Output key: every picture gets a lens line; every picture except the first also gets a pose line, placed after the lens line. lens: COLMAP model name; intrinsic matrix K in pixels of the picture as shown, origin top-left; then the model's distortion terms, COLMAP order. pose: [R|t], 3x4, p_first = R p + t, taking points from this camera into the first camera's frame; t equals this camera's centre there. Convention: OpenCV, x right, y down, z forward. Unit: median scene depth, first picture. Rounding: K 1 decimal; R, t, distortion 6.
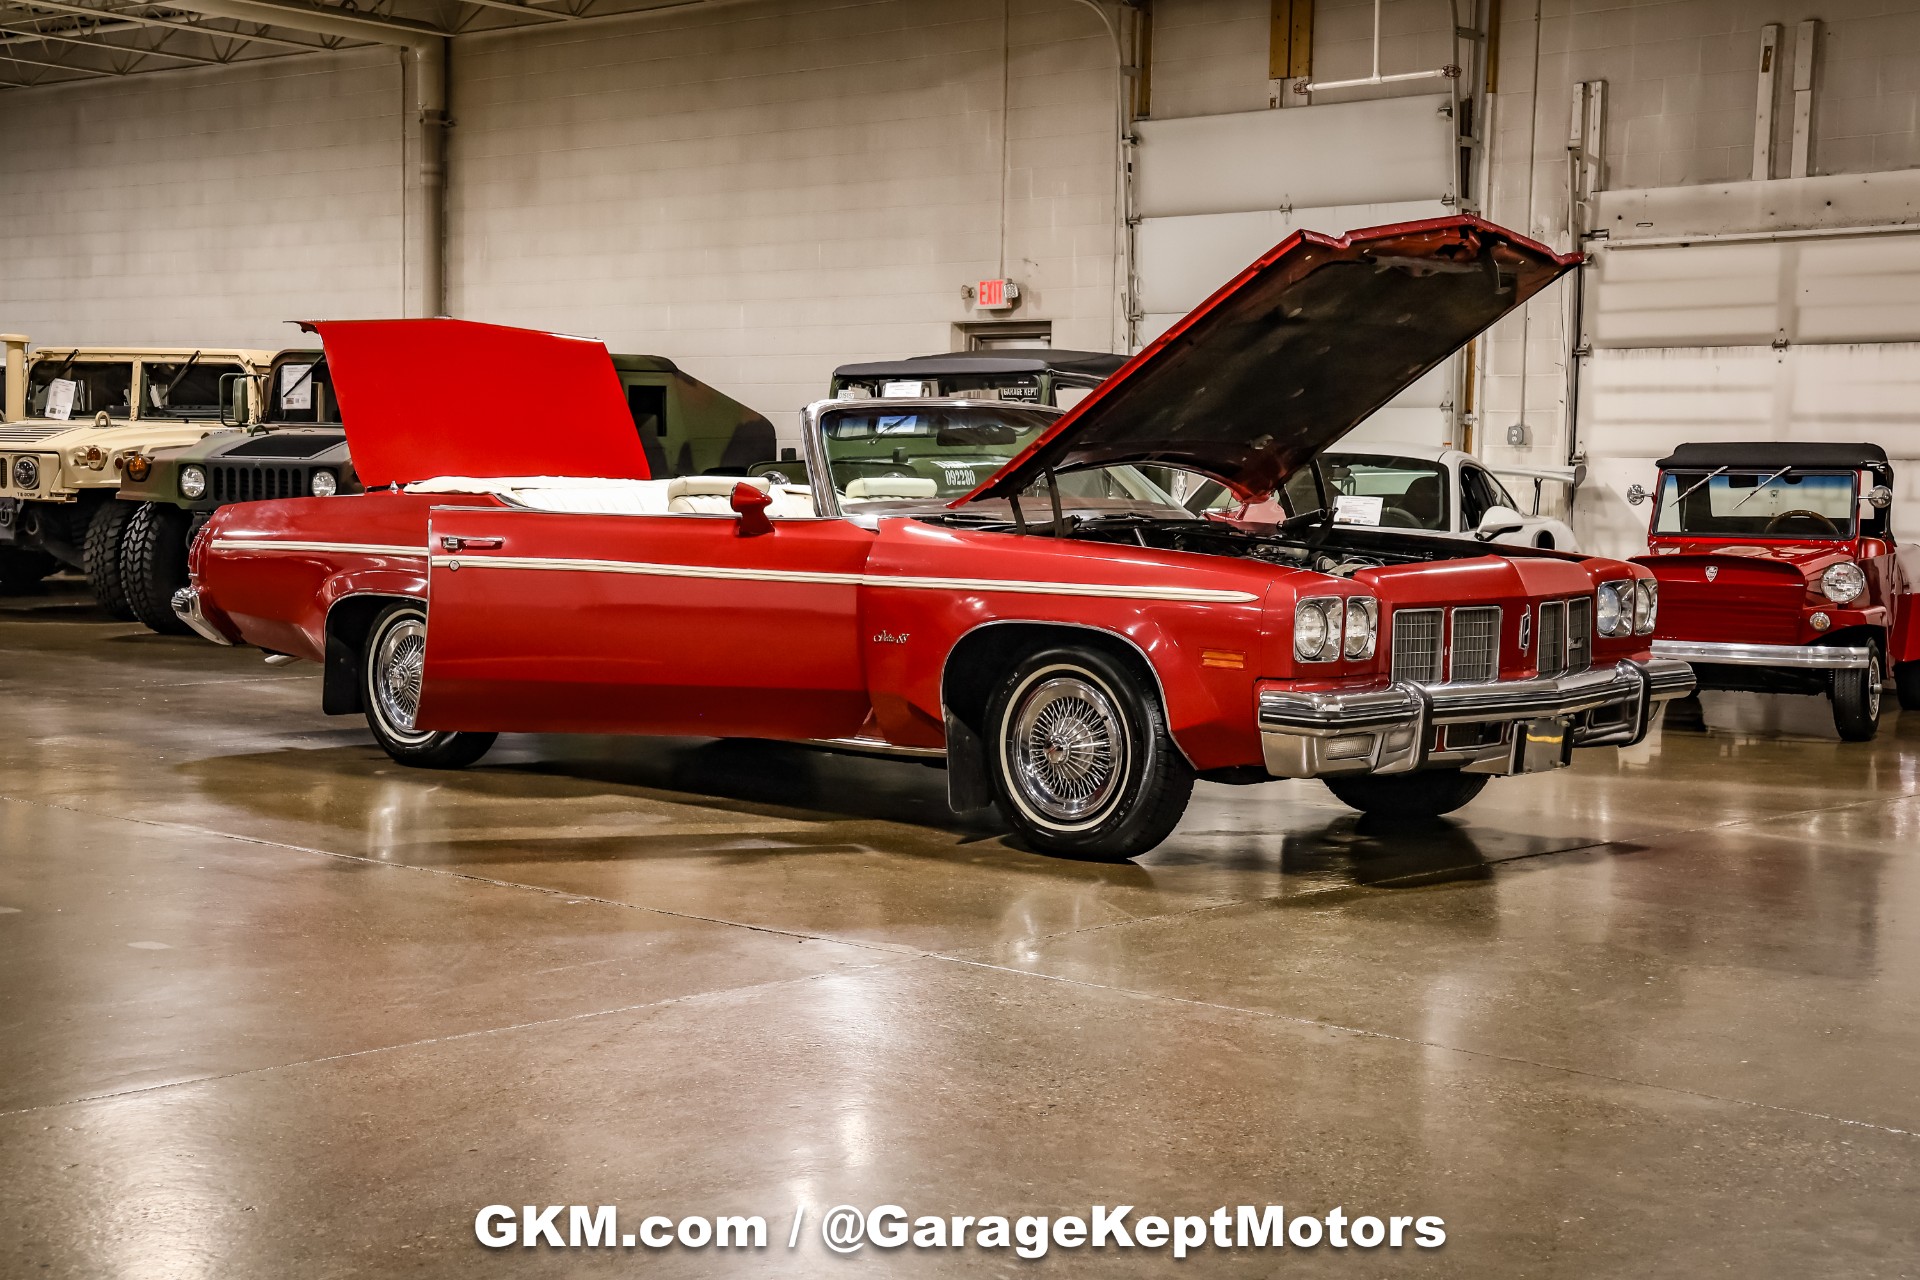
lens RADIAL K [[2918.8, 0, 949.9], [0, 2918.8, 634.7], [0, 0, 1]] dist [0.113909, 0.489170]
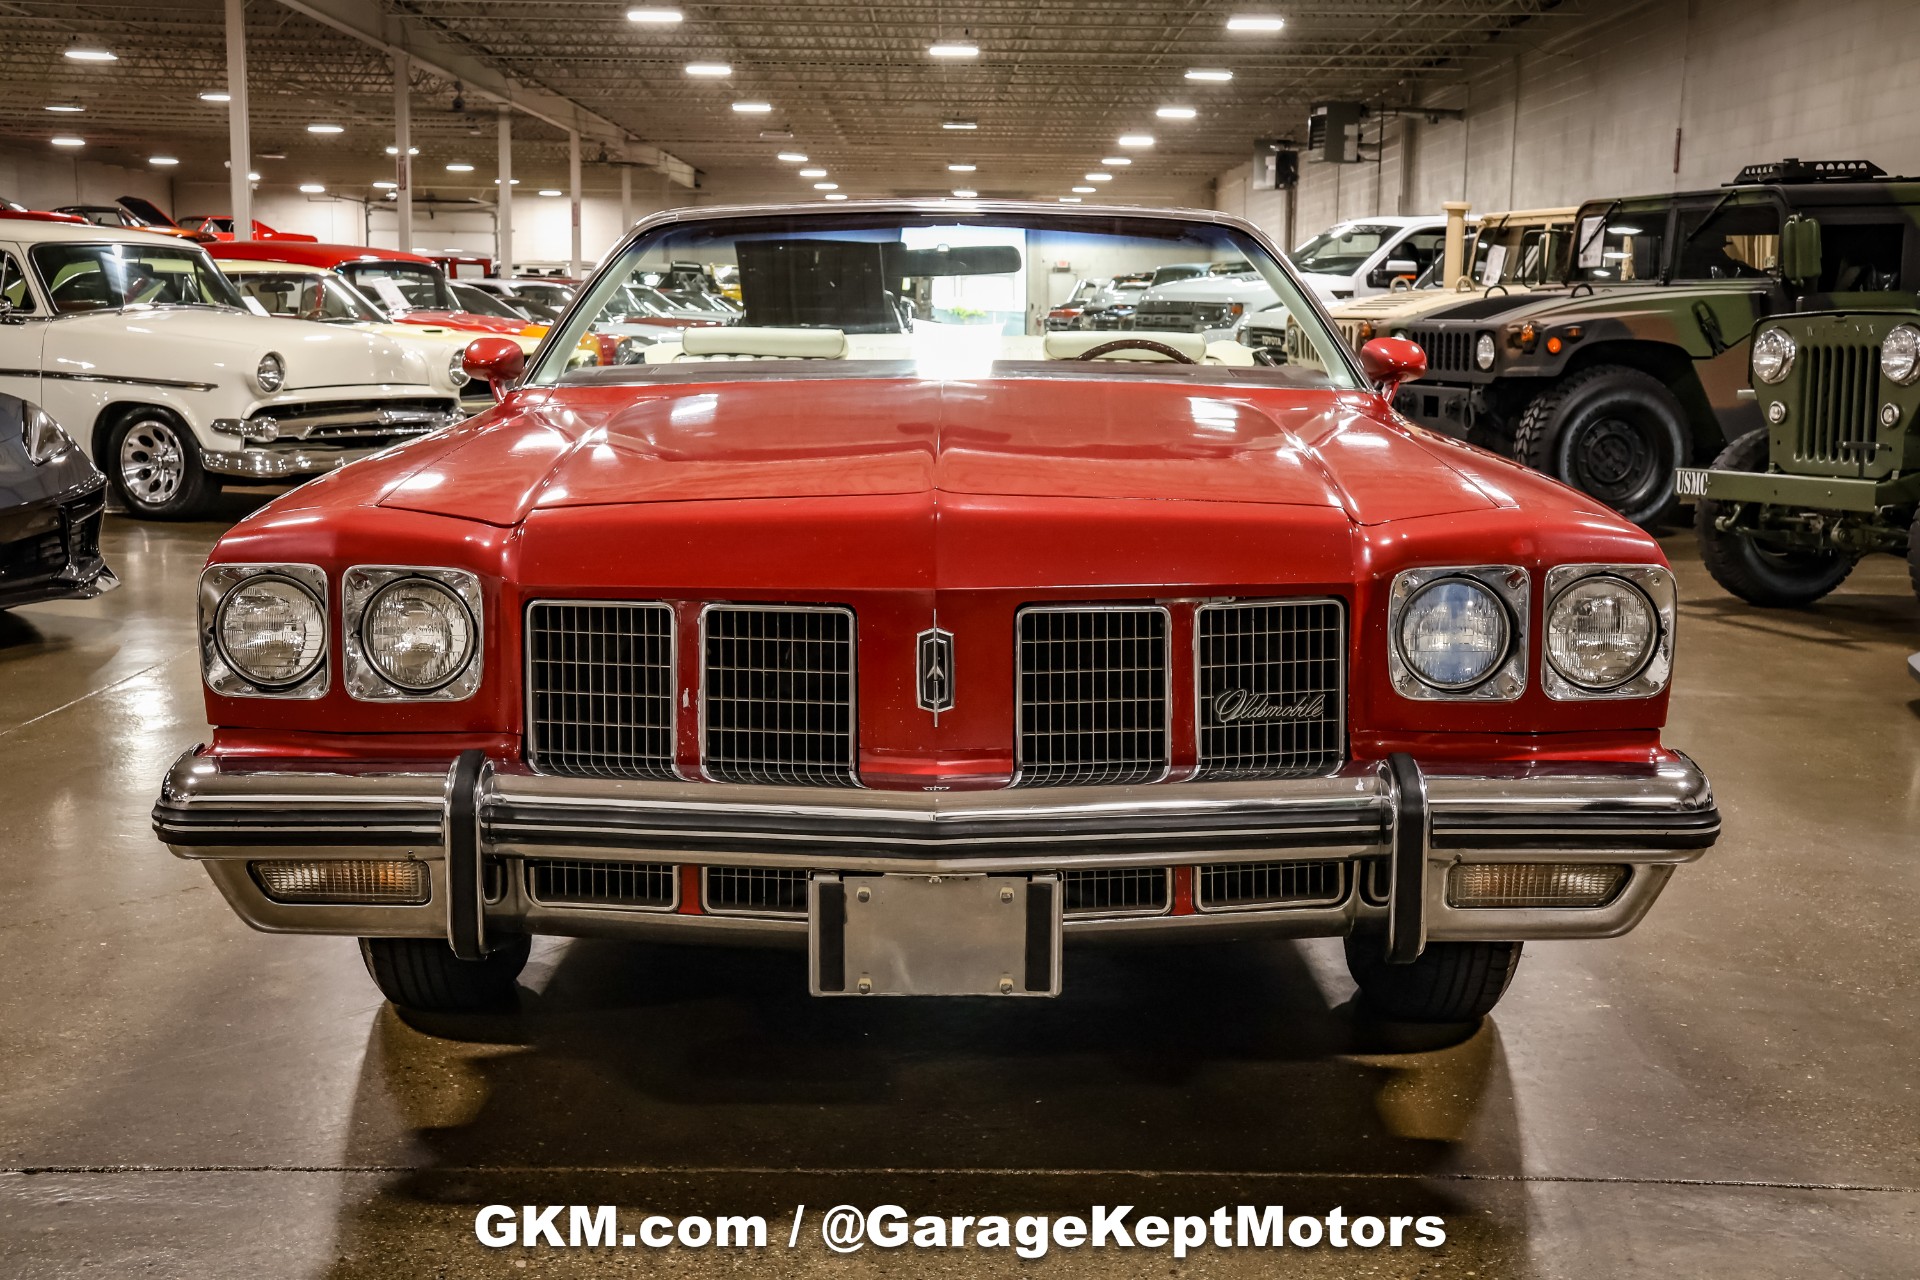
lens RADIAL K [[2468.6, 0, 960.9], [0, 2468.6, 636.9], [0, 0, 1]] dist [0.003300, 0.432685]
pose [[0.680267, 0.085590, -0.727950, 0.238929], [-0.040595, 0.996034, 0.079175, -0.018163], [0.731839, -0.024309, 0.681044, 0.384144]]
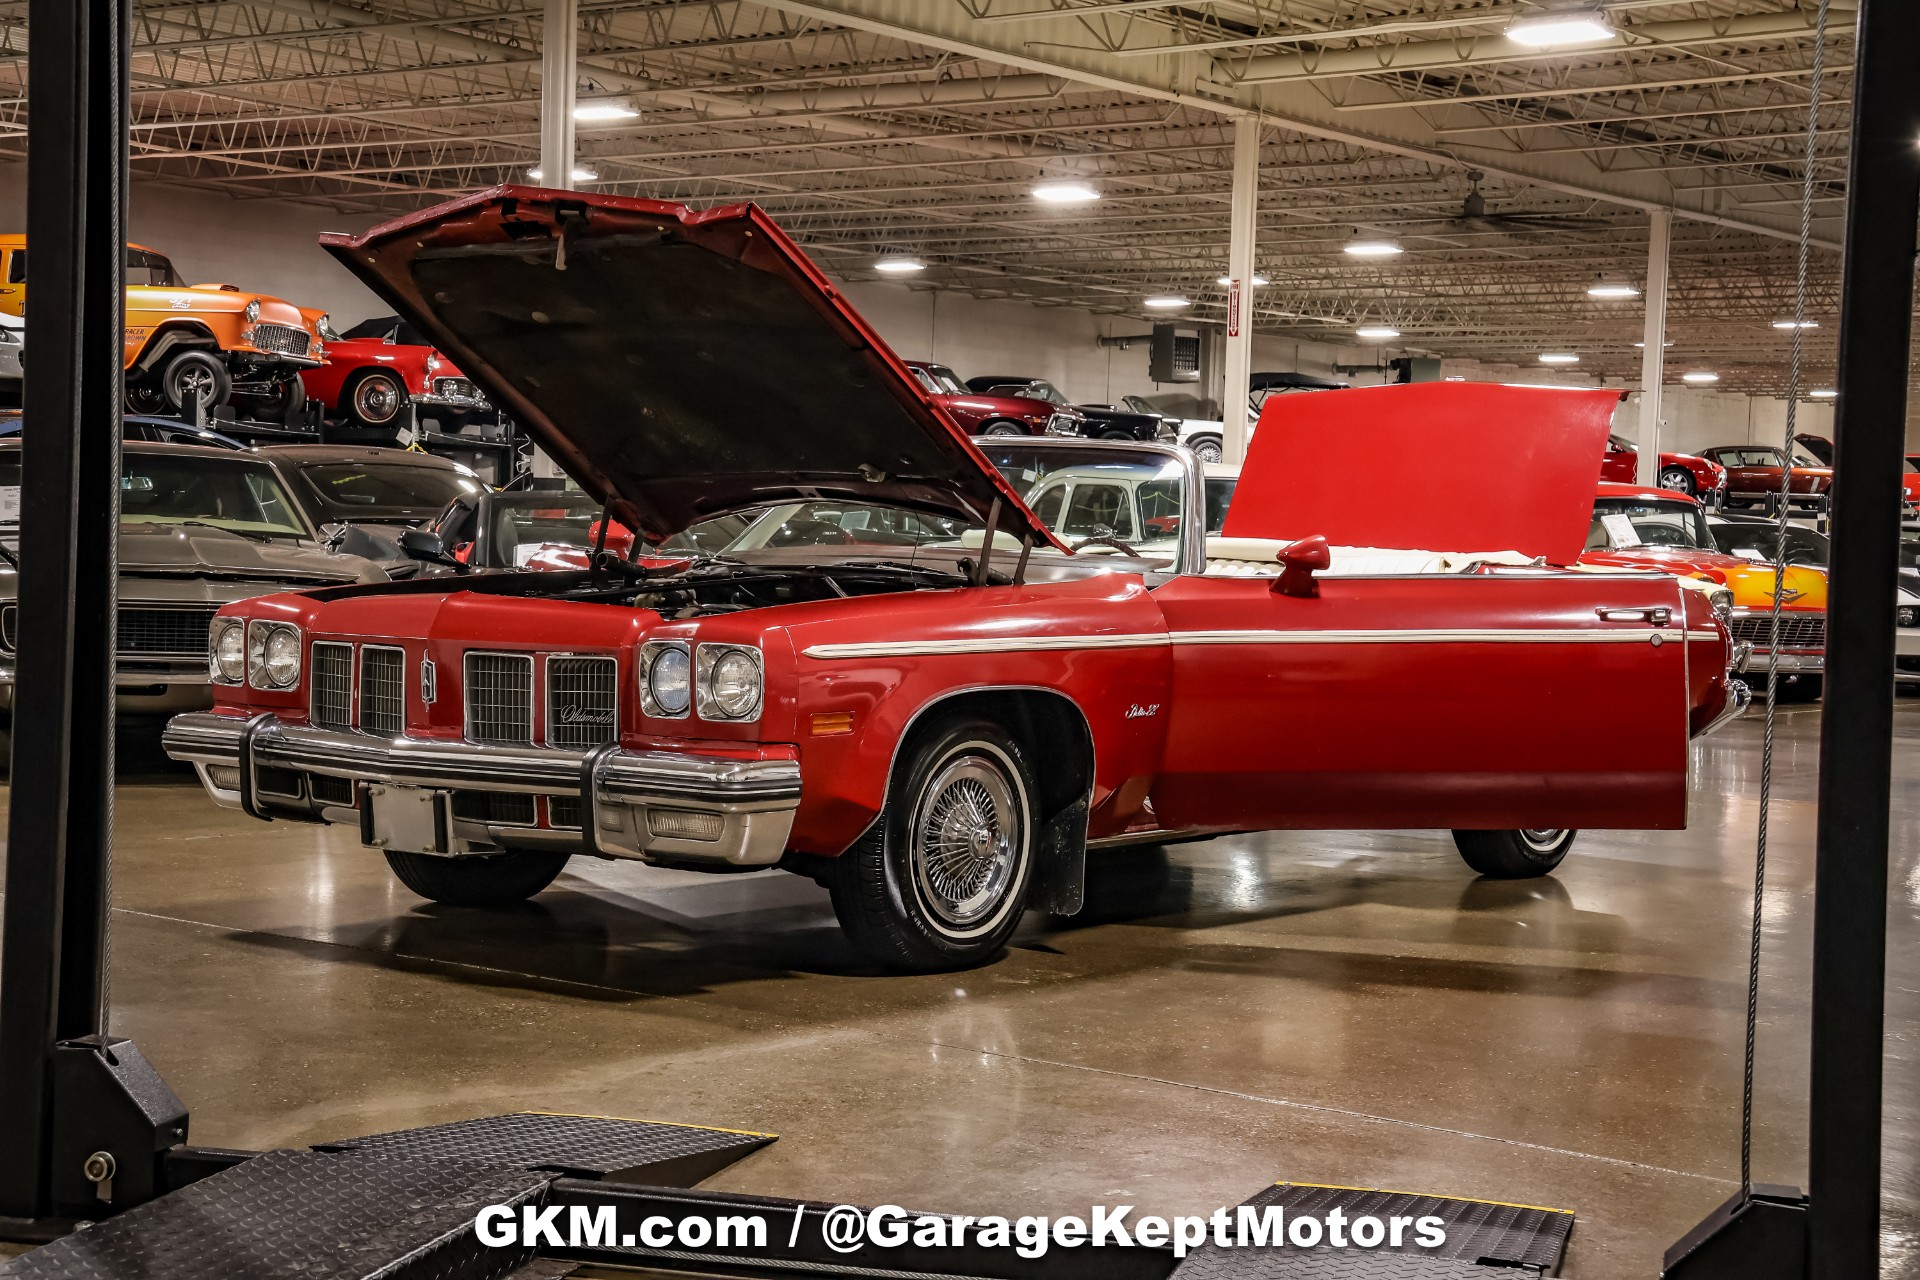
lens RADIAL K [[3017.4, 0, 953.5], [0, 3017.4, 636.0], [0, 0, 1]] dist [0.115066, 0.627836]
pose [[0.089945, 0.021843, -0.995707, 0.547187], [-0.086652, 0.996140, 0.014025, -0.020047], [0.992170, 0.085018, 0.091490, 0.546382]]
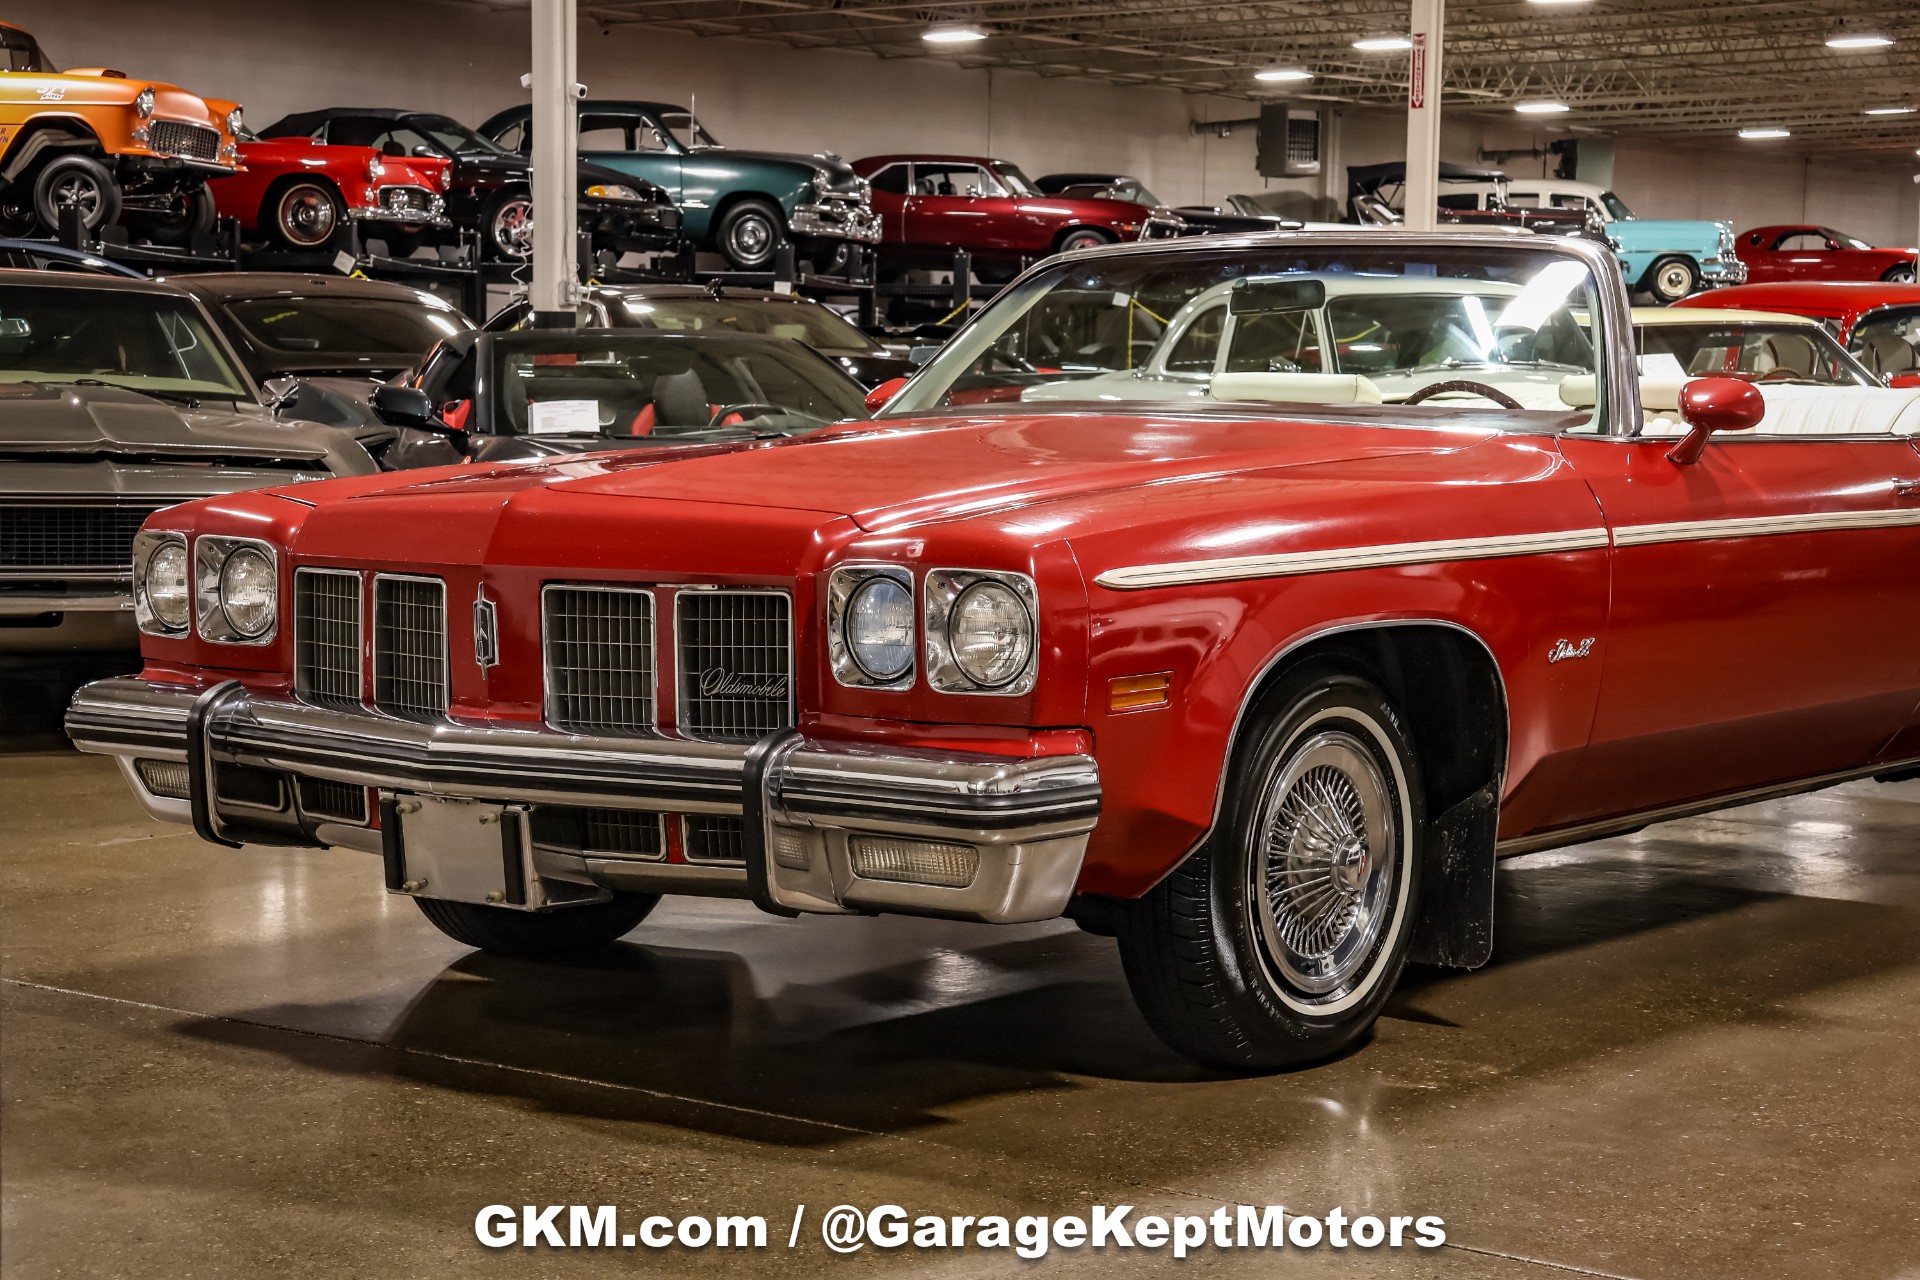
lens RADIAL K [[3558.9, 0, 948.1], [0, 3558.9, 637.8], [0, 0, 1]] dist [0.185353, 0.933115]
pose [[0.082538, 0.060932, -0.994723, 0.432836], [-0.066451, 0.996244, 0.055512, -0.021327], [0.994370, 0.061519, 0.086277, 0.525454]]
